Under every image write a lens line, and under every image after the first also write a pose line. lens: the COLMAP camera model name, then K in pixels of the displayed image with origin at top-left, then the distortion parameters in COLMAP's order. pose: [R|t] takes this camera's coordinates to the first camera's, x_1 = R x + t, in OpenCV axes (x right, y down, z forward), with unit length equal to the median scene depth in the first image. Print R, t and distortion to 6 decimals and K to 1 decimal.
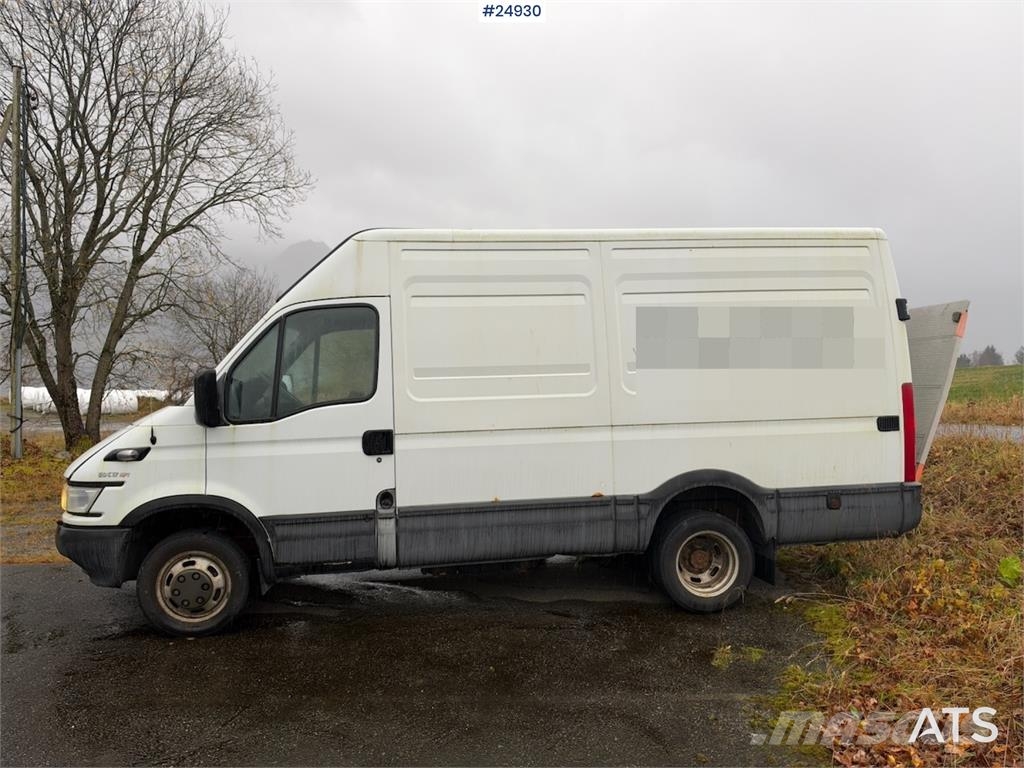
lens RADIAL K [[741.1, 0, 515.1], [0, 741.1, 366.5], [0, 0, 1]] dist [0.172113, -0.379784]
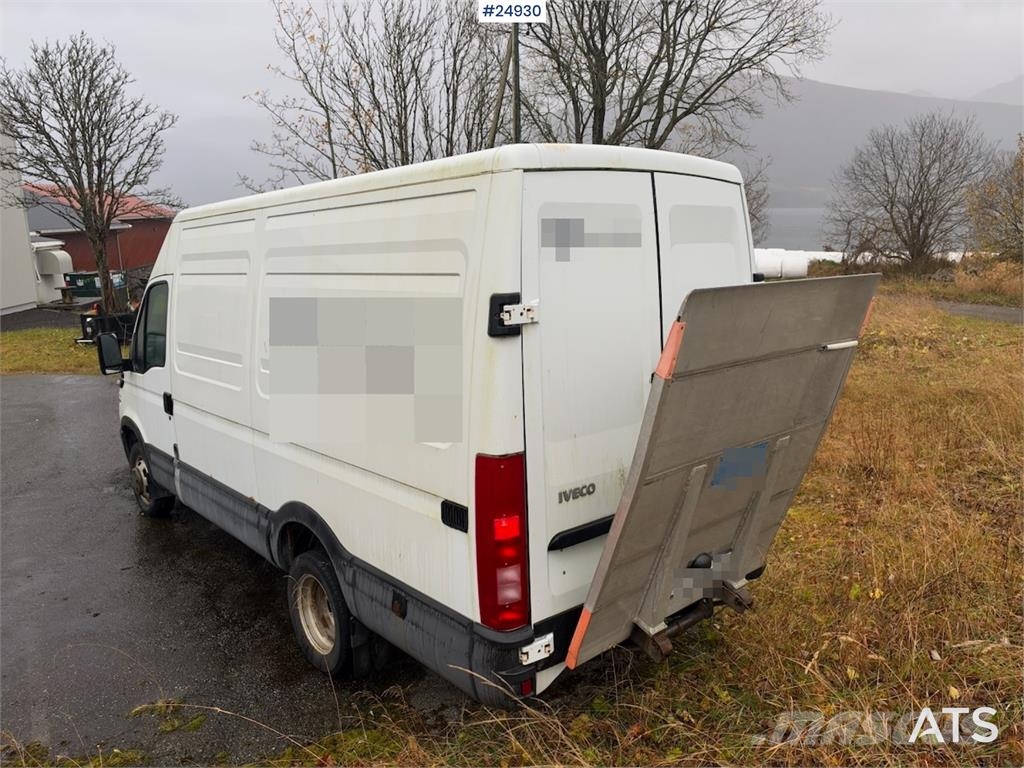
lens RADIAL K [[742.6, 0, 501.6], [0, 742.6, 382.6], [0, 0, 1]] dist [0.068813, -0.126265]
pose [[0.544527, 0.152319, -0.824796, 1.063051], [0.033584, 0.978624, 0.202899, -0.150035], [0.838070, -0.138184, 0.527772, 0.823837]]
